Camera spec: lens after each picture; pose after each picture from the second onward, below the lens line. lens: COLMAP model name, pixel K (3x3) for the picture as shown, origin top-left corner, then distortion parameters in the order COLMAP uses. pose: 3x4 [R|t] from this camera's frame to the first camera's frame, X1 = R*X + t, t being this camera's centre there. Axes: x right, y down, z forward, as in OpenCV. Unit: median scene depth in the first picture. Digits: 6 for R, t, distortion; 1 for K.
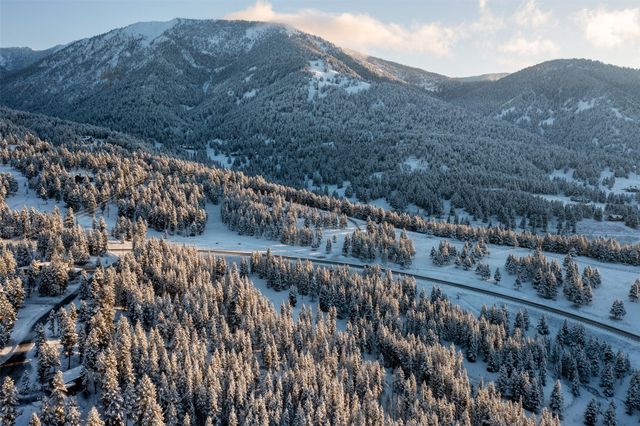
lens RADIAL K [[619.5, 0, 320.0], [0, 619.5, 213.0], [0, 0, 1]] dist [-0.003777, -0.003838]
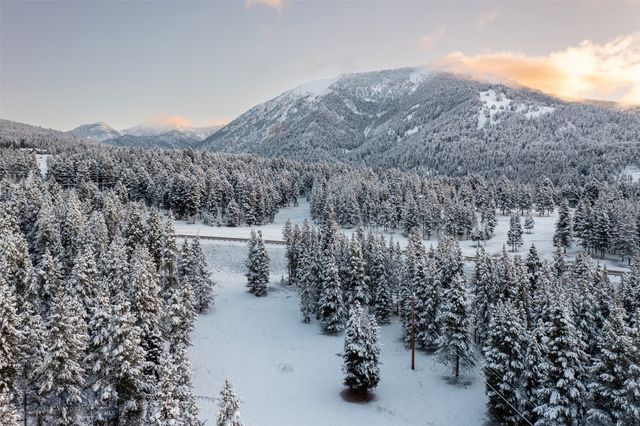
lens RADIAL K [[536.6, 0, 305.5], [0, 536.6, 212.7], [0, 0, 1]] dist [0.001211, -0.000912]
pose [[0.941649, -0.034518, -0.334822, 0.000988], [-0.007800, 0.992223, -0.124229, 0.029110], [0.336506, 0.119591, 0.934056, 0.216789]]
